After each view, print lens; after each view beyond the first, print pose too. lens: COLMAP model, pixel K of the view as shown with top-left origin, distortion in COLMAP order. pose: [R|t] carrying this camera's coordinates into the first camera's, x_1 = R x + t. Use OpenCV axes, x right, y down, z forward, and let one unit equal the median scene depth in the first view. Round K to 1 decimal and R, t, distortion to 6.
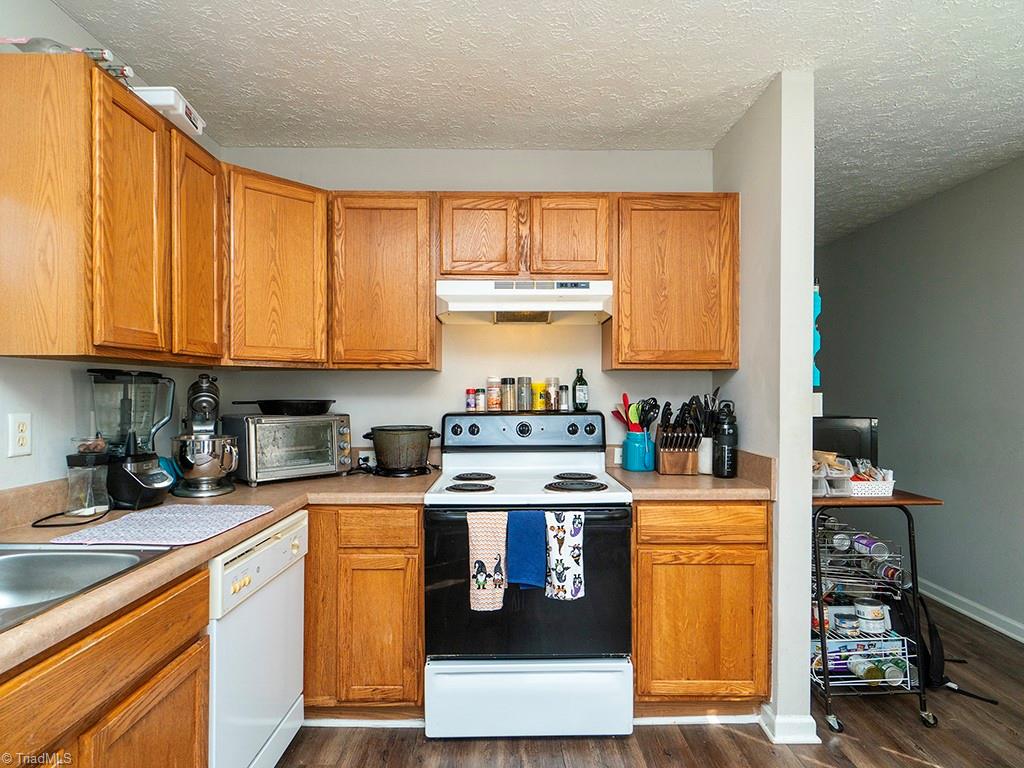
lens RADIAL K [[554.7, 0, 509.9], [0, 554.7, 384.9], [0, 0, 1]] dist [0.004468, -0.002231]
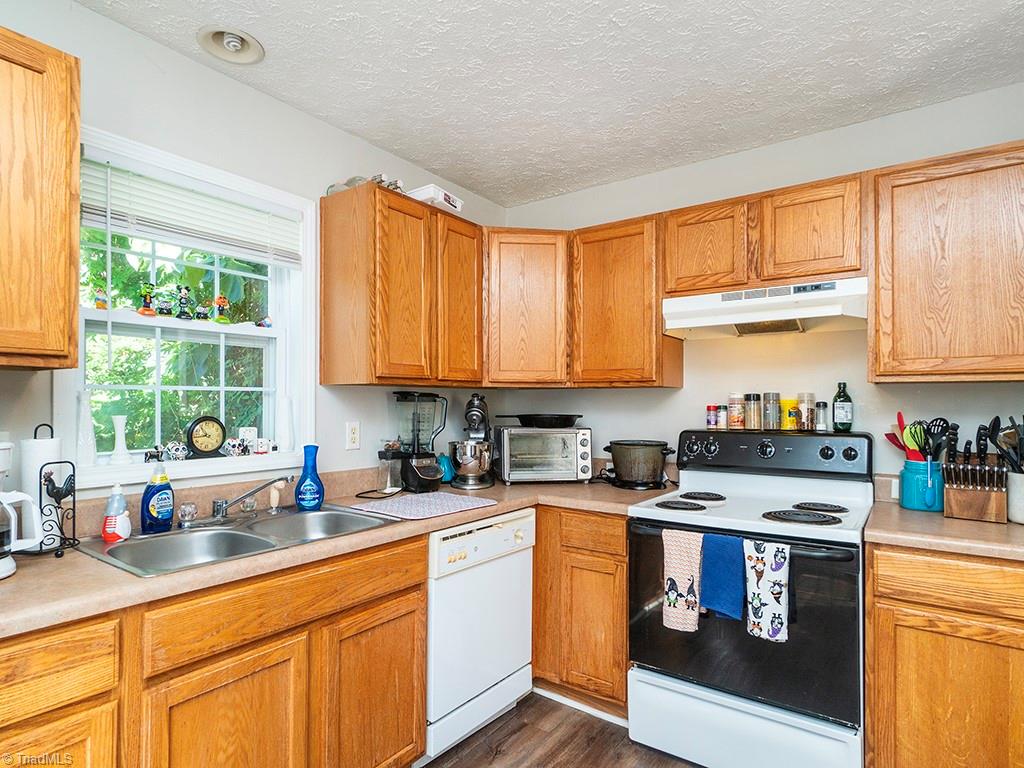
lens RADIAL K [[554.7, 0, 511.2], [0, 554.7, 392.0], [0, 0, 1]] dist [0.004468, -0.002231]
pose [[0.809672, -0.010223, -0.586793, 0.280615], [0.003499, 0.999915, -0.012592, -0.007291], [0.586872, 0.008142, 0.809639, 0.014671]]
